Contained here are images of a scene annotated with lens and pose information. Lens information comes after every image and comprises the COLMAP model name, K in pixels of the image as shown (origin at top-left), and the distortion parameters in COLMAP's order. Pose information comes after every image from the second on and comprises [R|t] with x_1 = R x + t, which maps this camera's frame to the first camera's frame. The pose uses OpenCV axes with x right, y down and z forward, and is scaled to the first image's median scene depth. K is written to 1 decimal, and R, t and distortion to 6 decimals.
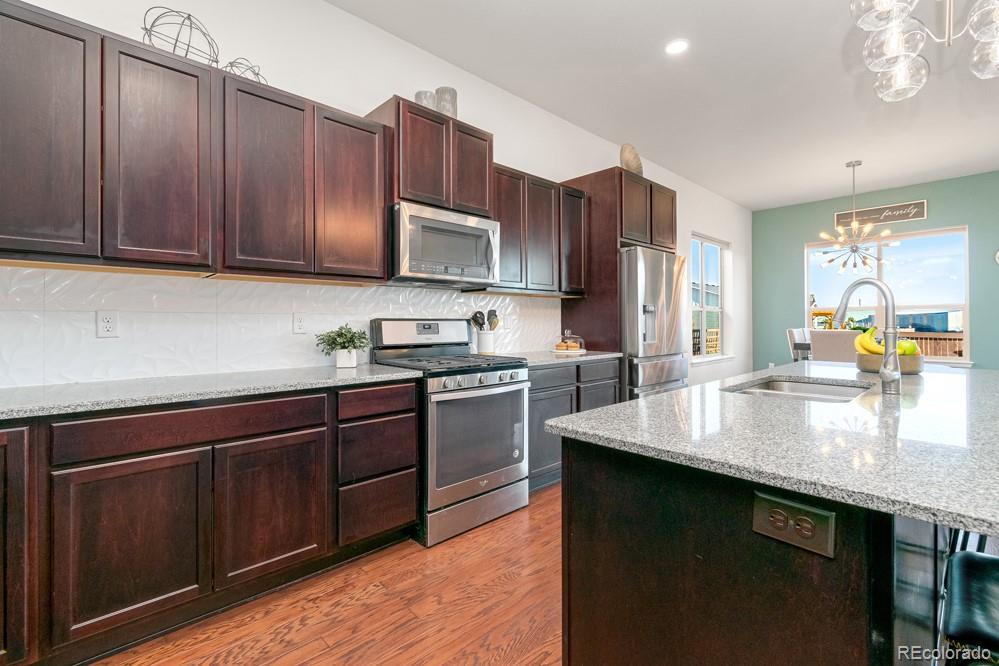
lens RADIAL K [[442.1, 0, 502.7], [0, 442.1, 324.6], [0, 0, 1]] dist [-0.000313, -0.000085]
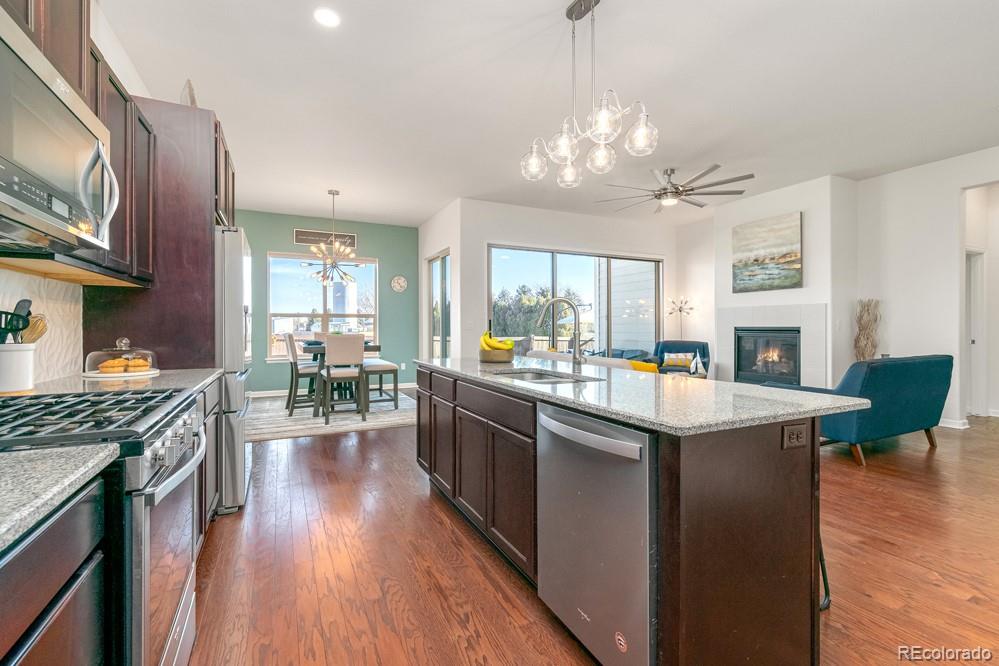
lens RADIAL K [[442.1, 0, 501.9], [0, 442.1, 329.6], [0, 0, 1]] dist [-0.000313, -0.000085]
pose [[0.287469, -0.002771, 0.957786, -0.286769], [0.006076, 0.999981, 0.001069, 0.001884], [-0.957771, 0.005512, 0.287480, 0.335488]]
